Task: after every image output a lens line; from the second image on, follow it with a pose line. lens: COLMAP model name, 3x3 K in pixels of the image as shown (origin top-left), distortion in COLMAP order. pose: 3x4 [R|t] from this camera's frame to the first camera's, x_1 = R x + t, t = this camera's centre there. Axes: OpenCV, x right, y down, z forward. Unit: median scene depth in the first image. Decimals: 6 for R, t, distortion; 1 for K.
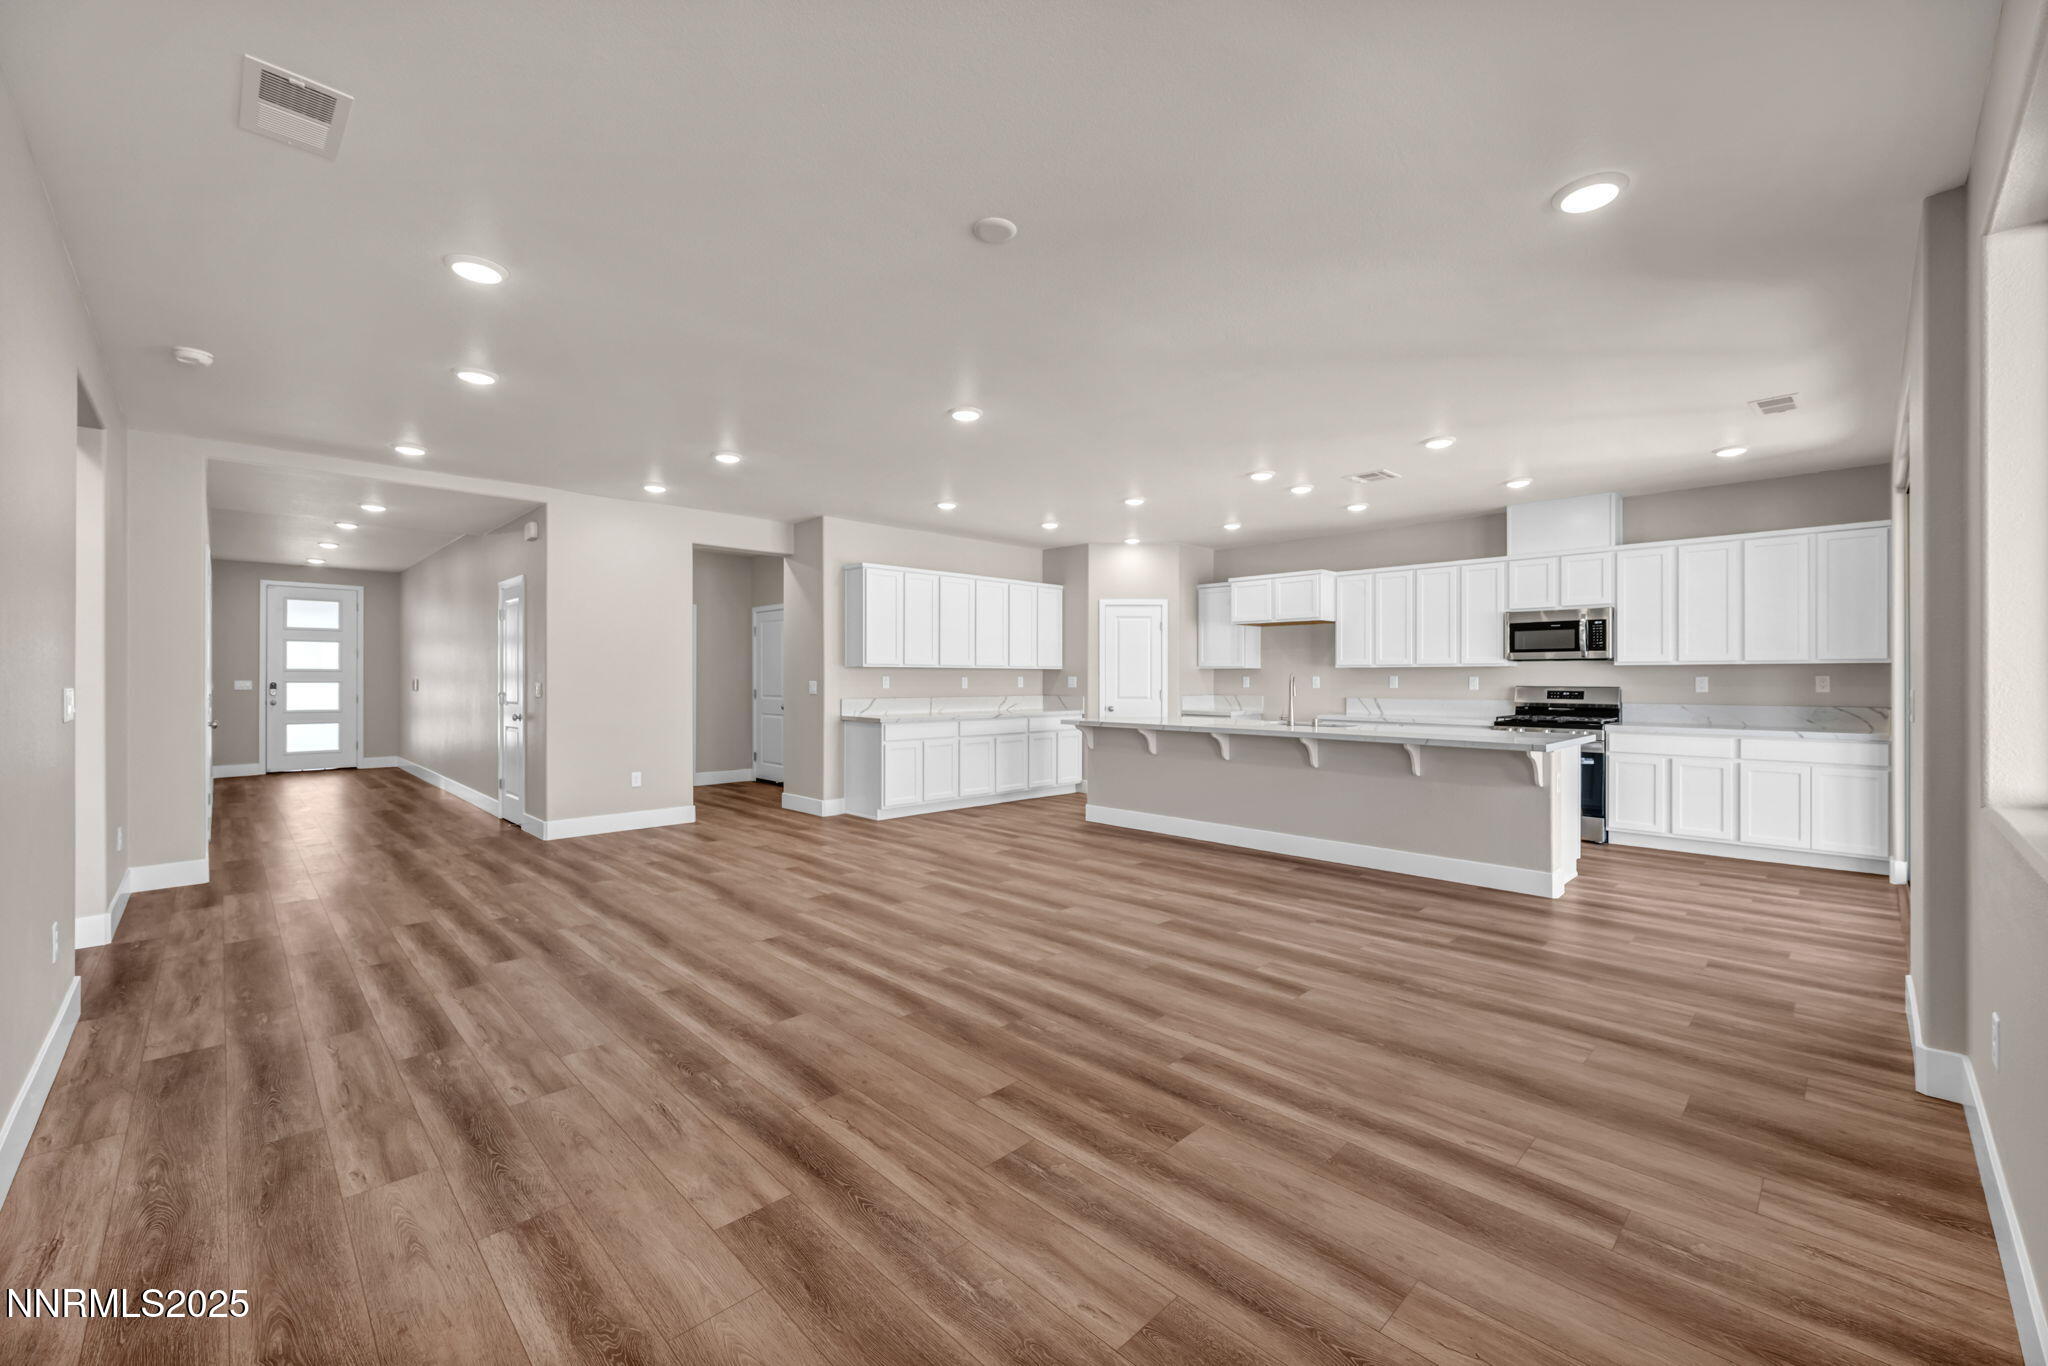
lens RADIAL K [[813.9, 0, 1067.0], [0, 813.9, 670.6], [0, 0, 1]] dist [-0.000946, 0.000718]
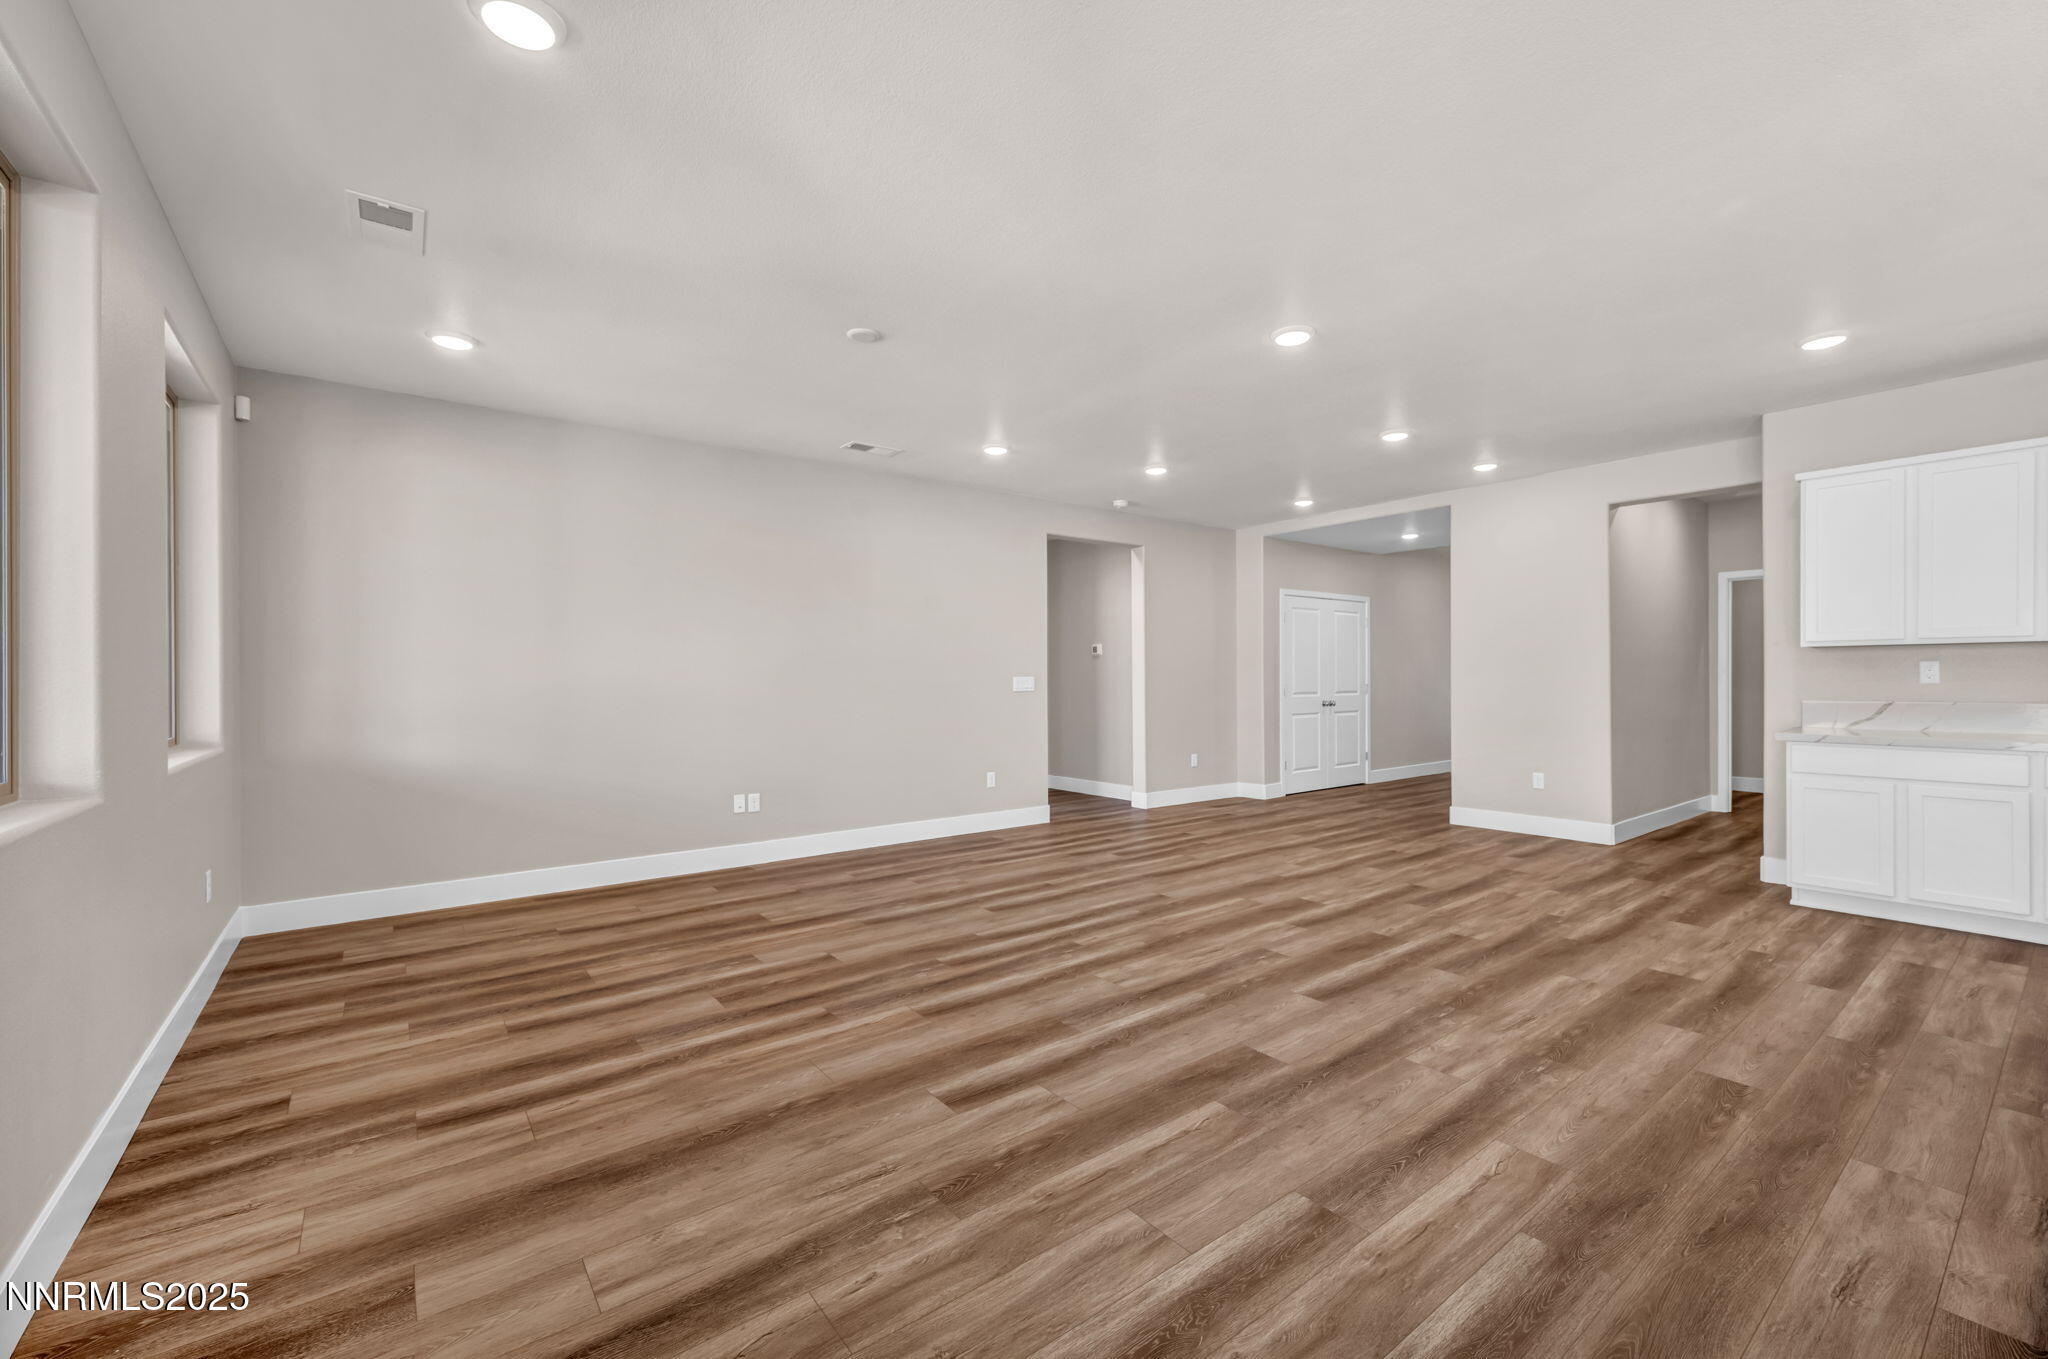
lens RADIAL K [[813.9, 0, 1010.3], [0, 813.9, 683.6], [0, 0, 1]] dist [-0.000946, 0.000718]
pose [[-0.135964, 0.009520, -0.990668, 0.800639], [0.013506, 0.999879, 0.007755, 0.015646], [0.990622, -0.012325, -0.136076, 0.934694]]
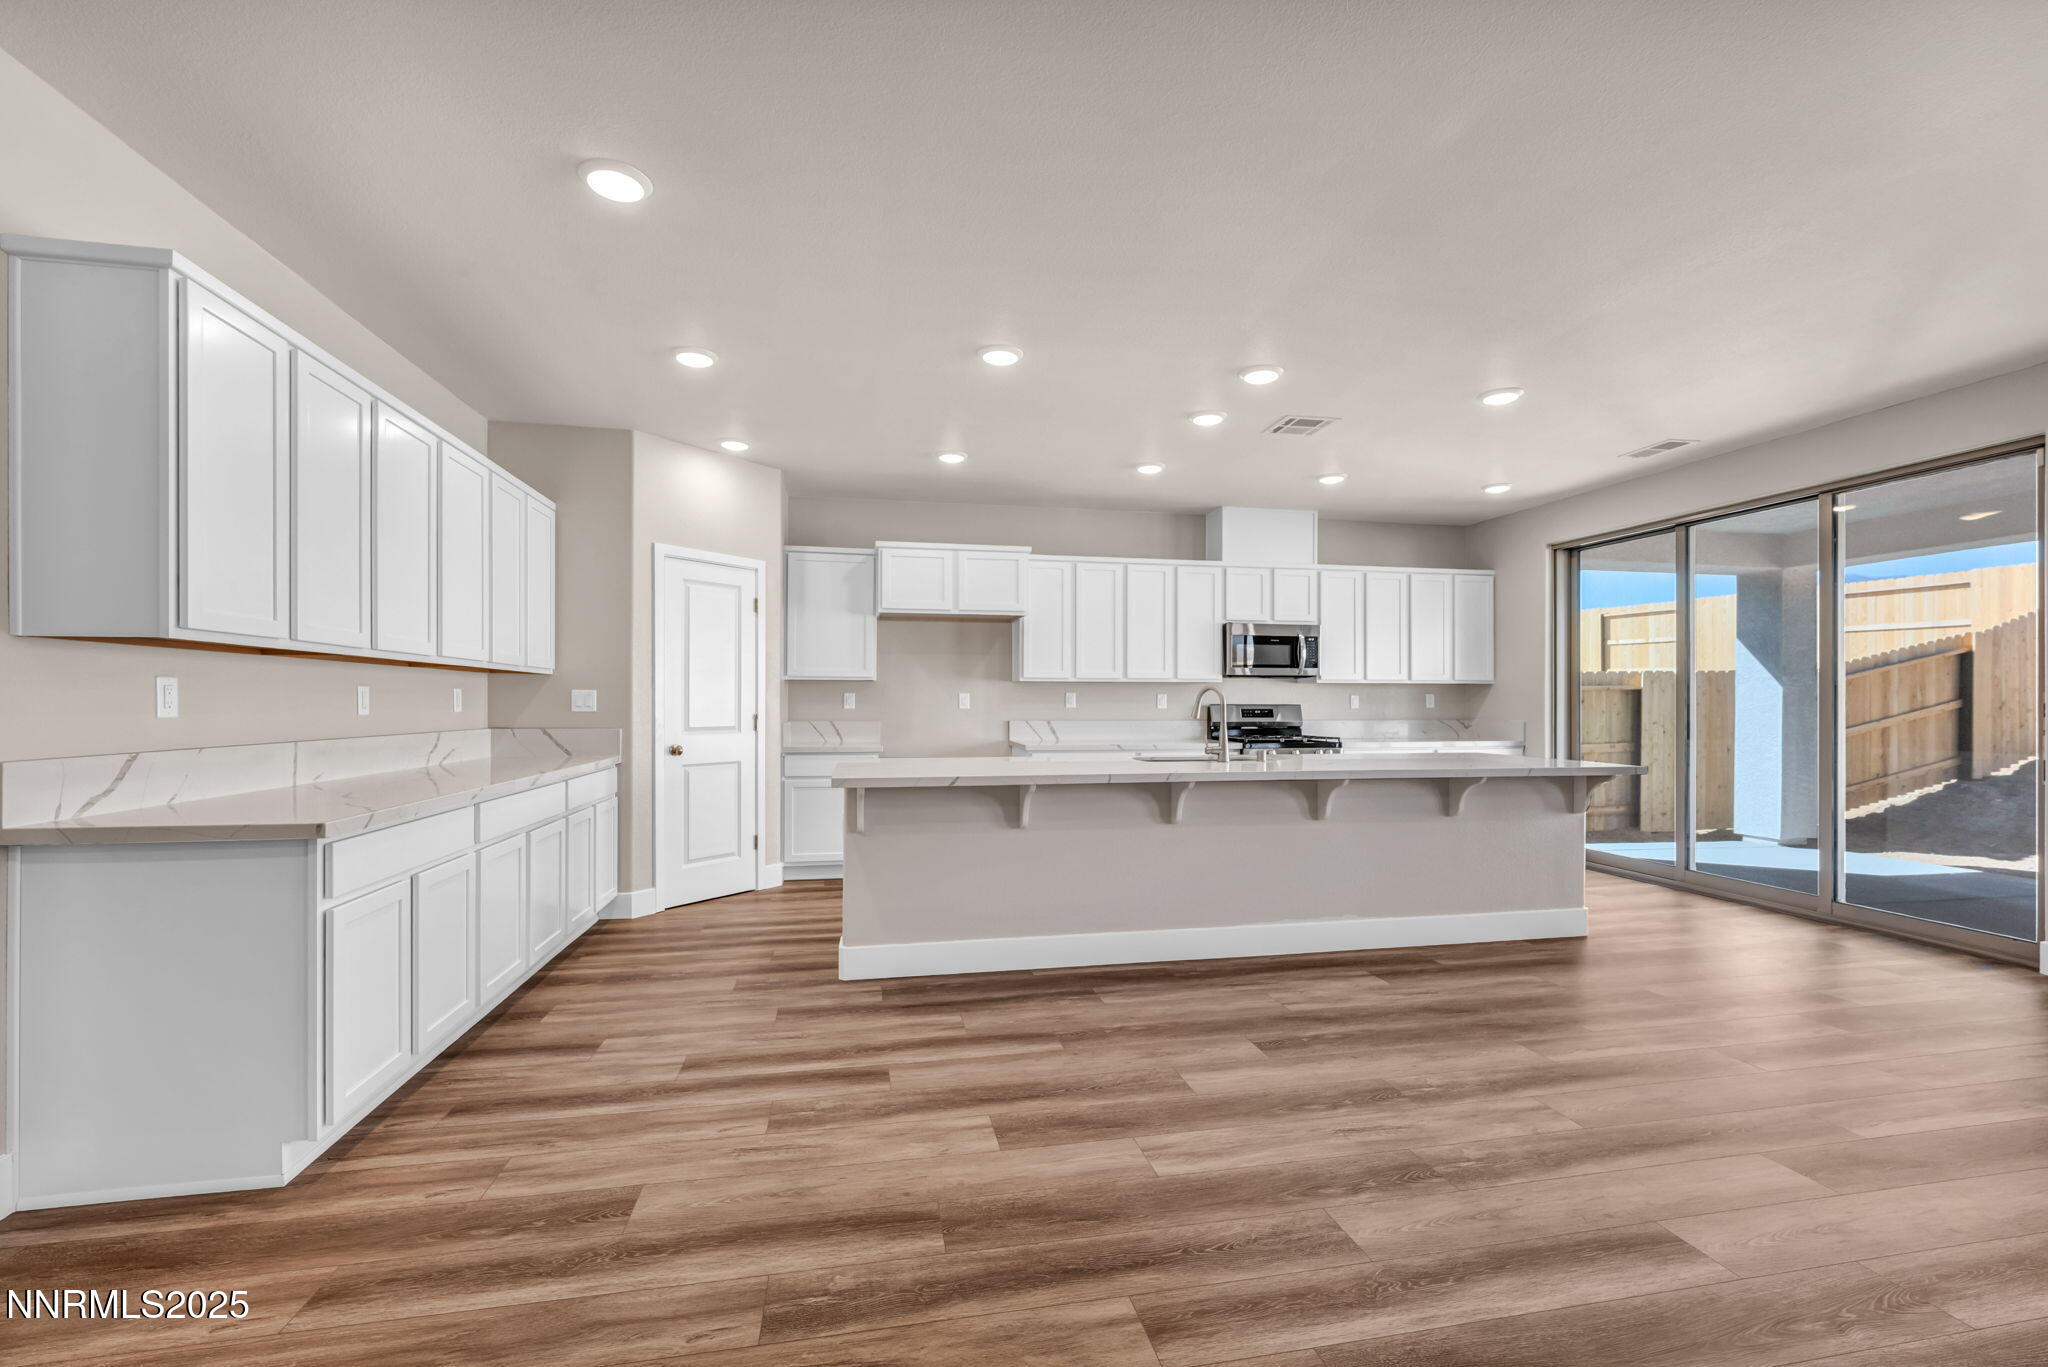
lens RADIAL K [[813.9, 0, 1008.1], [0, 813.9, 703.8], [0, 0, 1]] dist [-0.000946, 0.000718]
pose [[0.571578, 0.000533, 0.820548, -0.588400], [-0.009399, 0.999938, 0.005898, 0.026250], [-0.820494, -0.011083, 0.571548, 1.163811]]
